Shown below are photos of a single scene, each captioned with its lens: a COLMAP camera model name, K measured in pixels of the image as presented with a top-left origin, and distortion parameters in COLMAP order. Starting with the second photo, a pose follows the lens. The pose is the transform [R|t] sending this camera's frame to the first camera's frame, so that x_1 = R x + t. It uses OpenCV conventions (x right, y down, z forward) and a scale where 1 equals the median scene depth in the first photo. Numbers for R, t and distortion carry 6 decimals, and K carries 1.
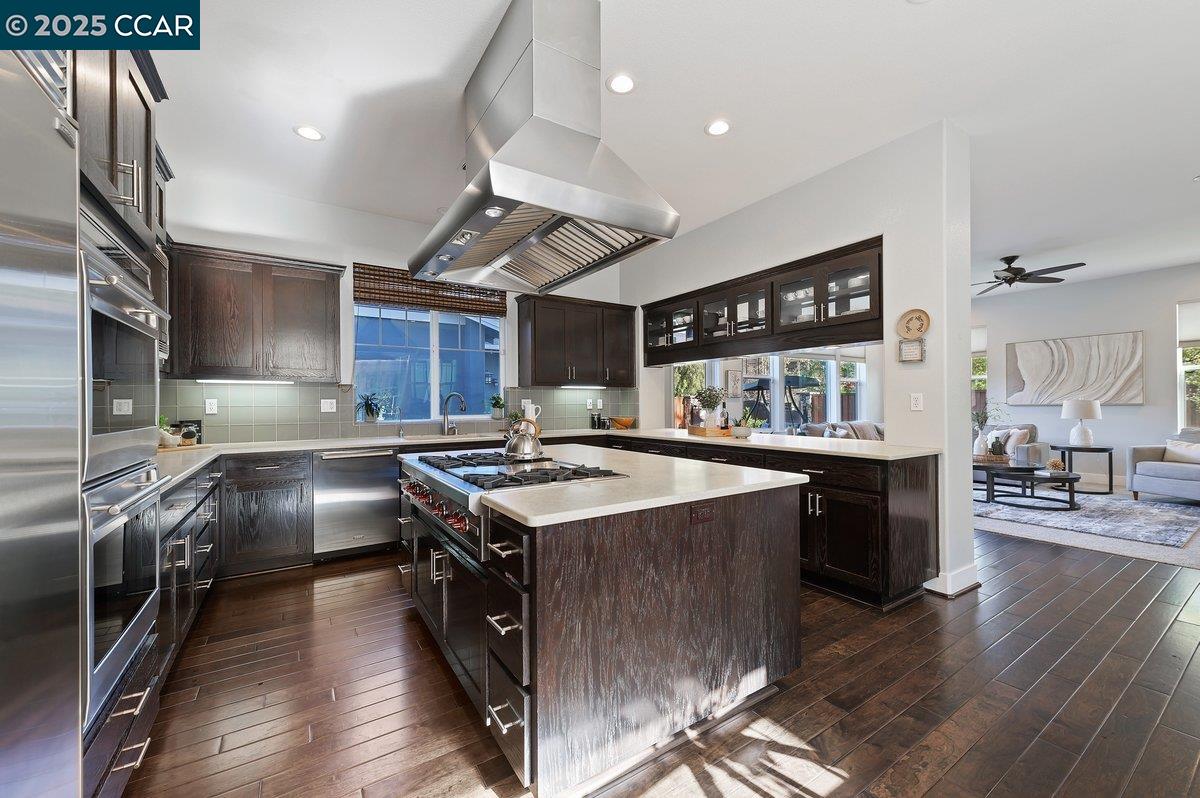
lens RADIAL K [[477.3, 0, 603.0], [0, 477.3, 406.4], [0, 0, 1]] dist [0.017510, -0.000435]
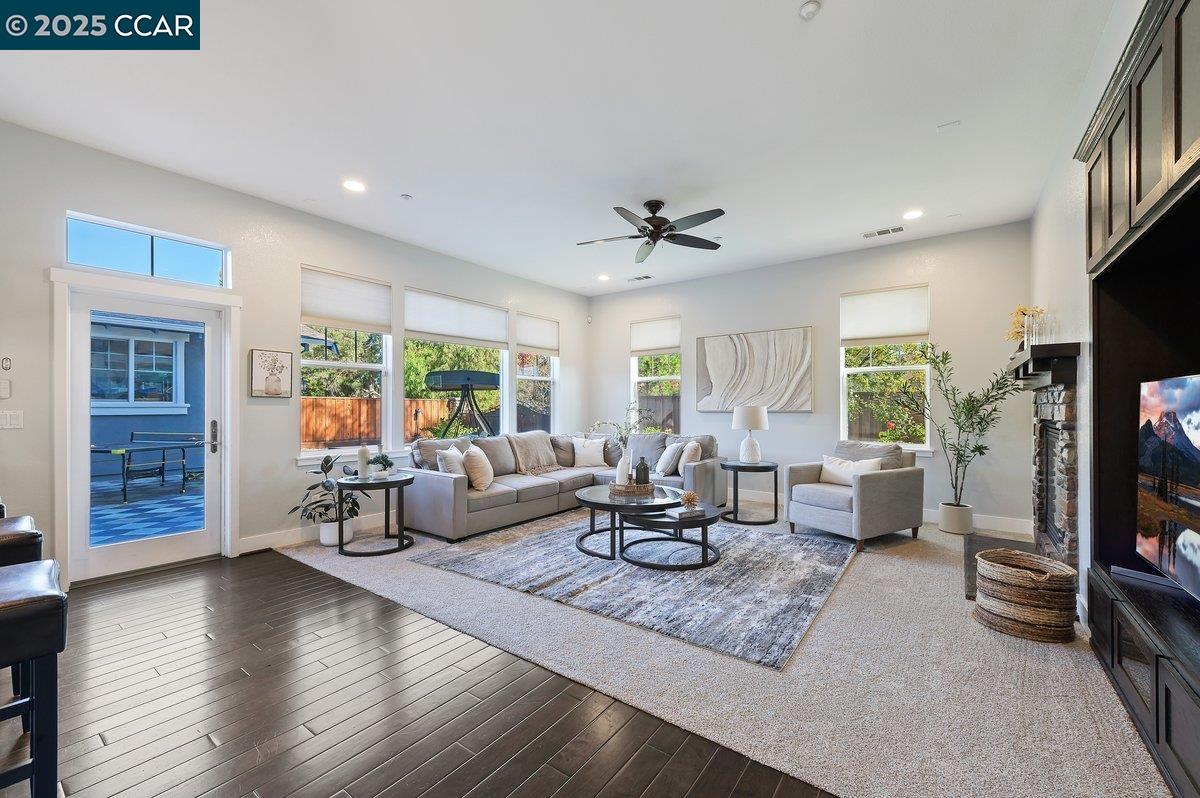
lens RADIAL K [[477.3, 0, 603.5], [0, 477.3, 406.3], [0, 0, 1]] dist [0.017510, -0.000435]
pose [[0.942997, 0.011174, 0.332613, 0.490492], [-0.008275, 0.999914, -0.010131, -0.002523], [-0.332697, 0.006802, 0.943009, 0.332402]]
